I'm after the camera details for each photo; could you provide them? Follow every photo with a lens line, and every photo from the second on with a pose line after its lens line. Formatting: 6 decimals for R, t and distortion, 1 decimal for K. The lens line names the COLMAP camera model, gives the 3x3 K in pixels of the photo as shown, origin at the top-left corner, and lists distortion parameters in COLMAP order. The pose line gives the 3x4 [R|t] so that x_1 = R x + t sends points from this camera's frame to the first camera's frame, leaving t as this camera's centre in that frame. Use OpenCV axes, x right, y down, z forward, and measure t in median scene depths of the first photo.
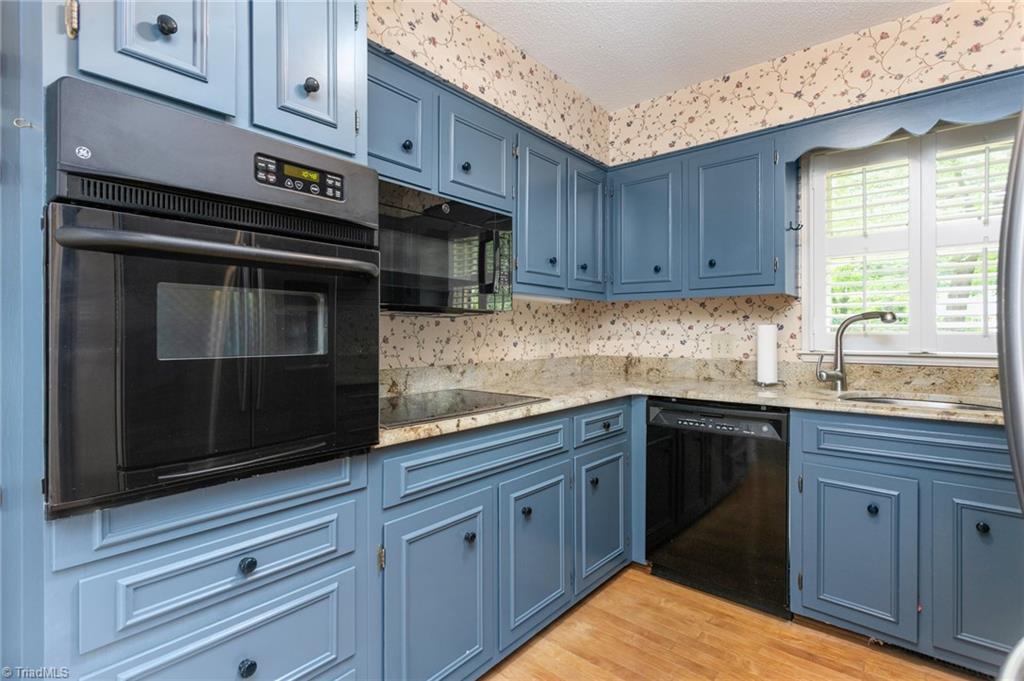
lens RADIAL K [[489.0, 0, 517.2], [0, 489.0, 338.3], [0, 0, 1]] dist [0.009389, -0.001448]
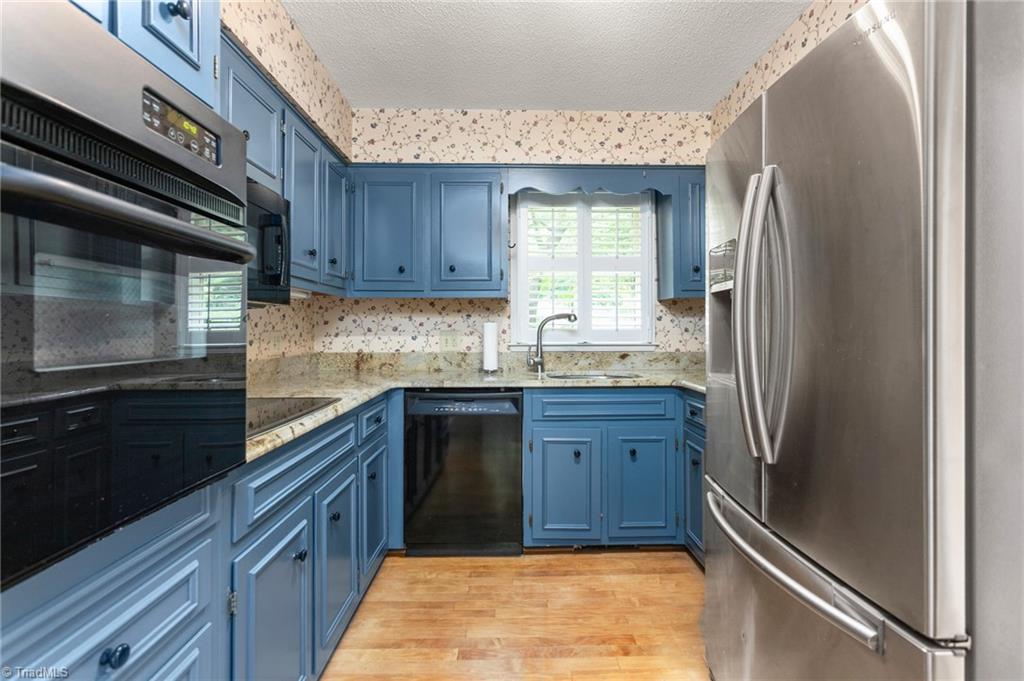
lens RADIAL K [[489.0, 0, 519.7], [0, 489.0, 332.2], [0, 0, 1]] dist [0.009389, -0.001448]
pose [[0.755596, -0.005331, 0.655016, -0.262314], [0.008713, 0.999960, -0.001912, -0.000640], [-0.654980, 0.007152, 0.755612, 0.034399]]
